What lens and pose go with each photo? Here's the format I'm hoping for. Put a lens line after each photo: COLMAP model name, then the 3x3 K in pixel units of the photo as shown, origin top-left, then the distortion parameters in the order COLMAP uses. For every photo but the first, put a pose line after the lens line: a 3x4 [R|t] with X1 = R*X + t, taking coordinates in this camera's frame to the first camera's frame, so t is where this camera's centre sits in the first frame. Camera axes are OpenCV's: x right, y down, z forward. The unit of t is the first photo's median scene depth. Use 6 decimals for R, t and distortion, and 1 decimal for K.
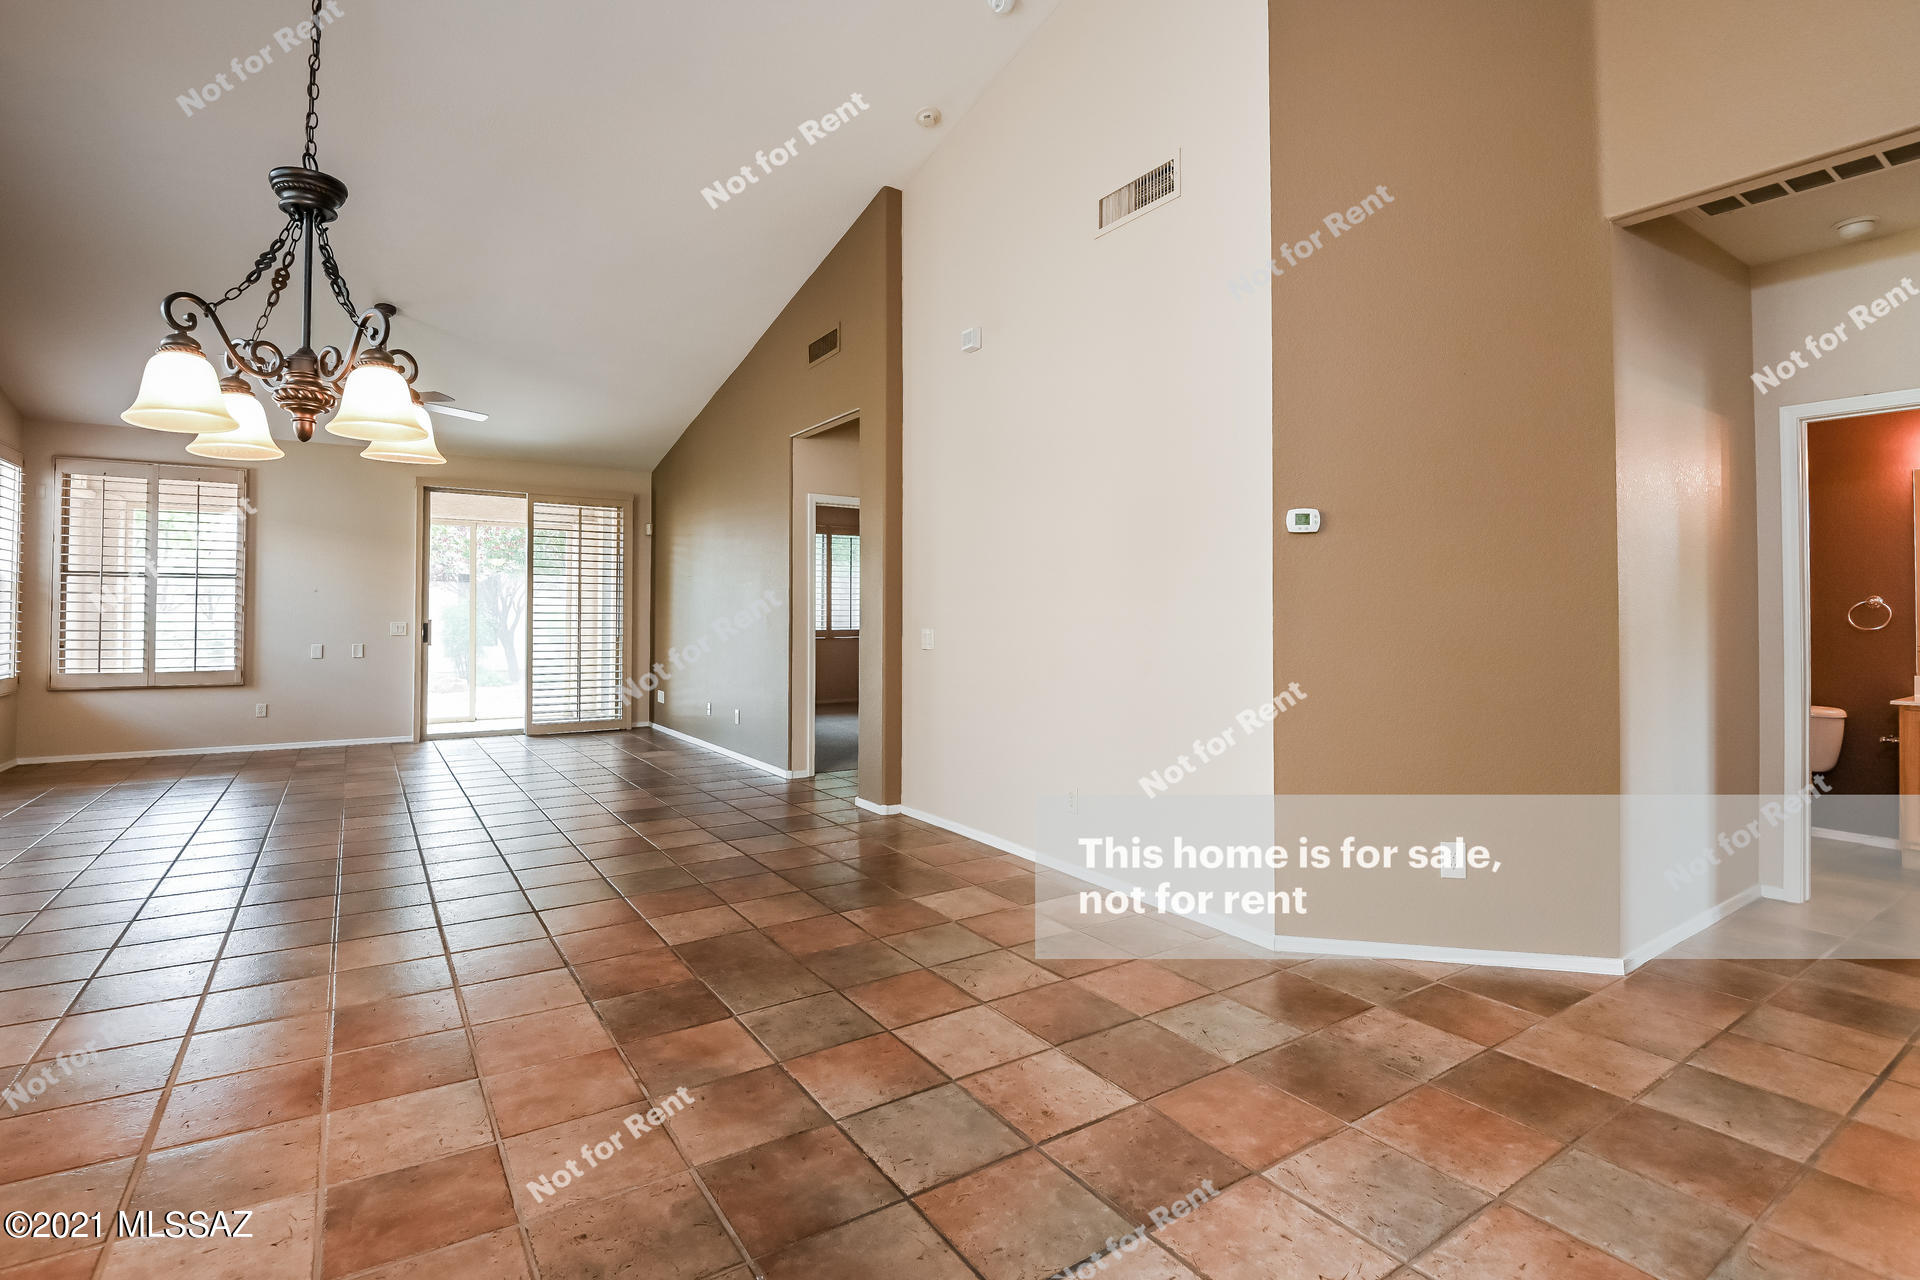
lens RADIAL K [[900.5, 0, 958.8], [0, 900.5, 624.3], [0, 0, 1]] dist [-0.034858, -0.000966]
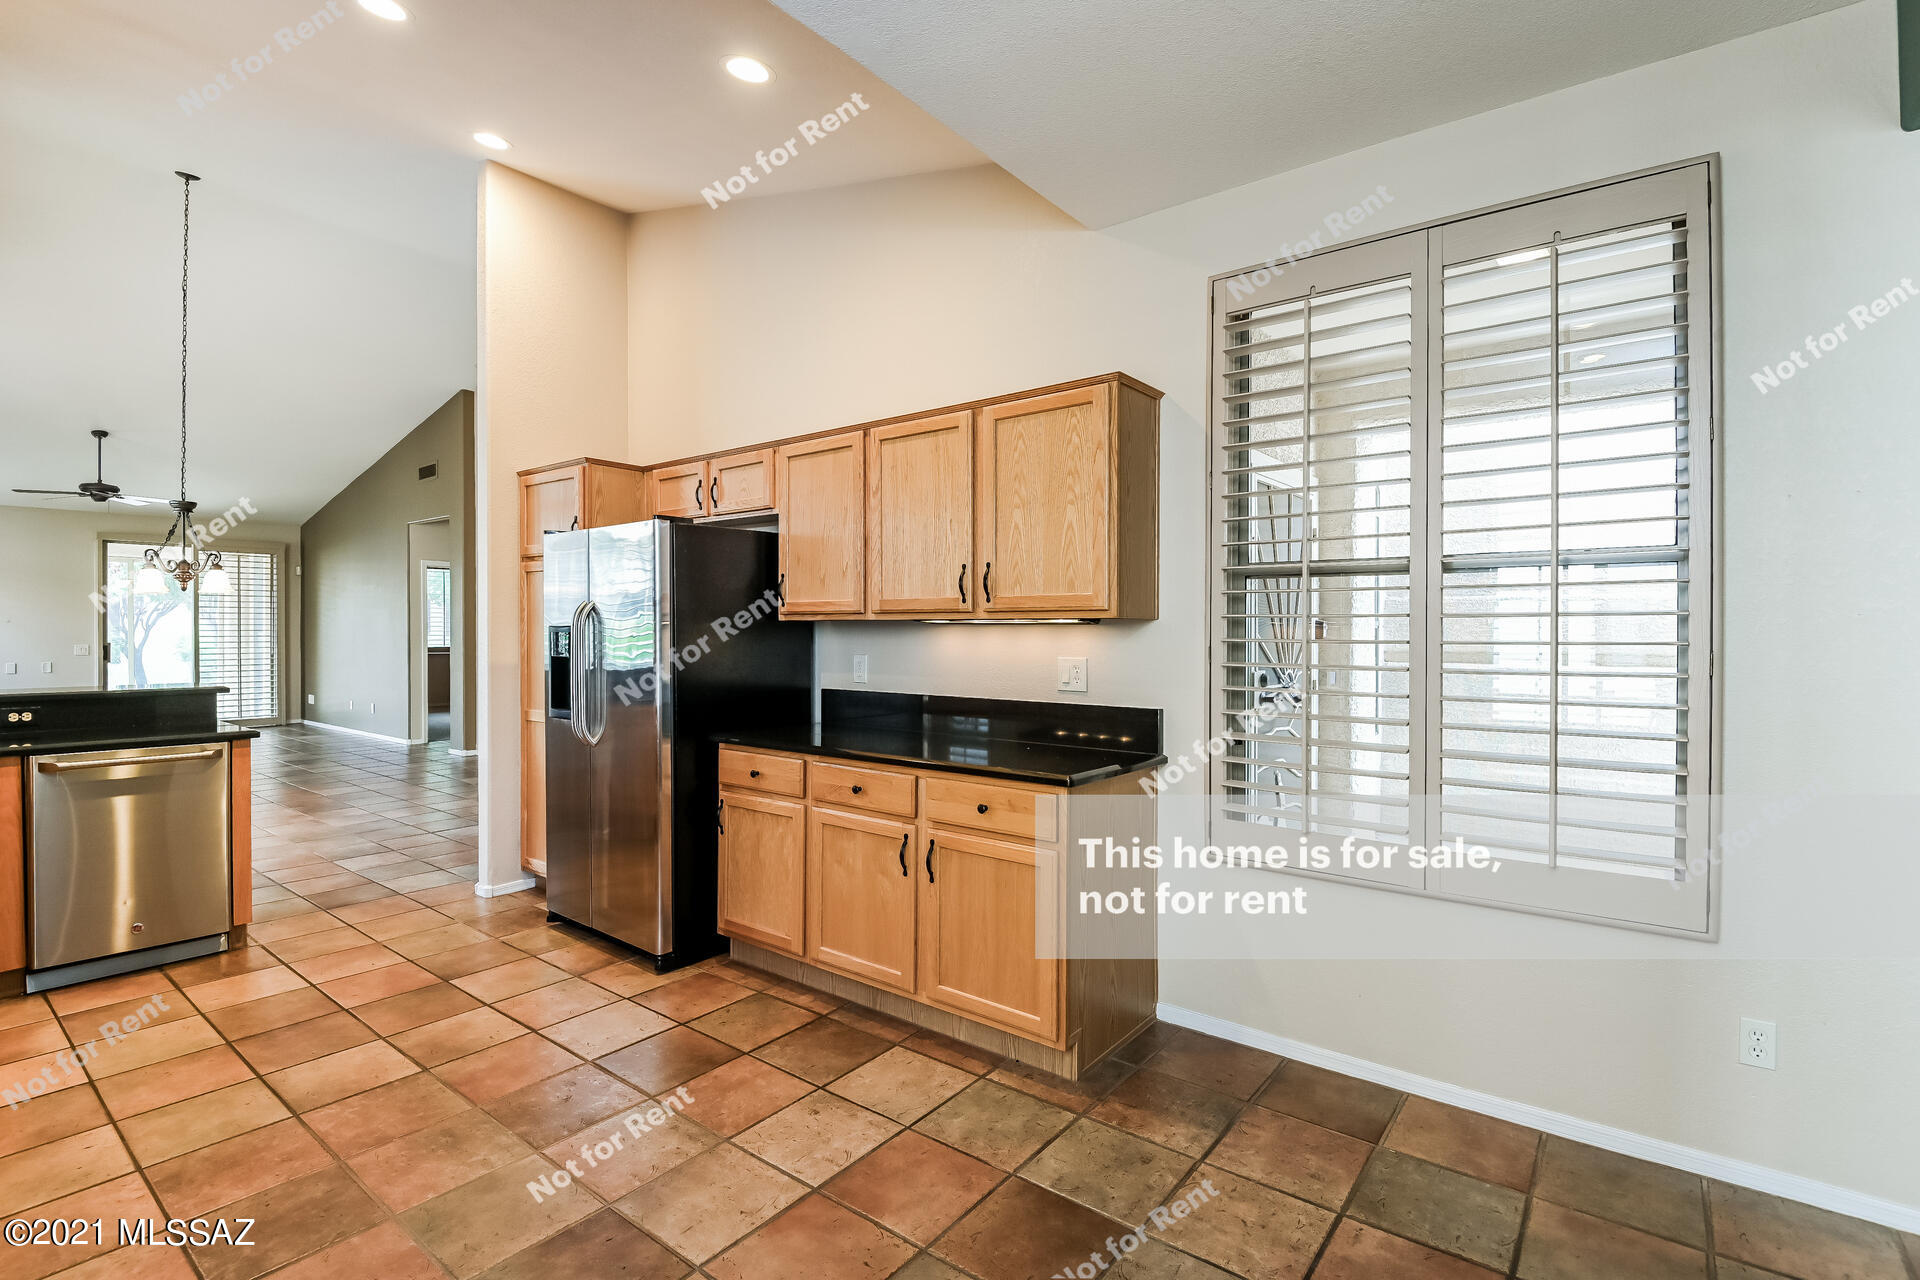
lens RADIAL K [[900.5, 0, 955.9], [0, 900.5, 640.0], [0, 0, 1]] dist [-0.034858, -0.000966]
pose [[0.950027, -0.009437, 0.312024, 0.188089], [0.007039, 0.999936, 0.008812, -0.012002], [-0.312087, -0.006176, 0.950033, -0.607568]]
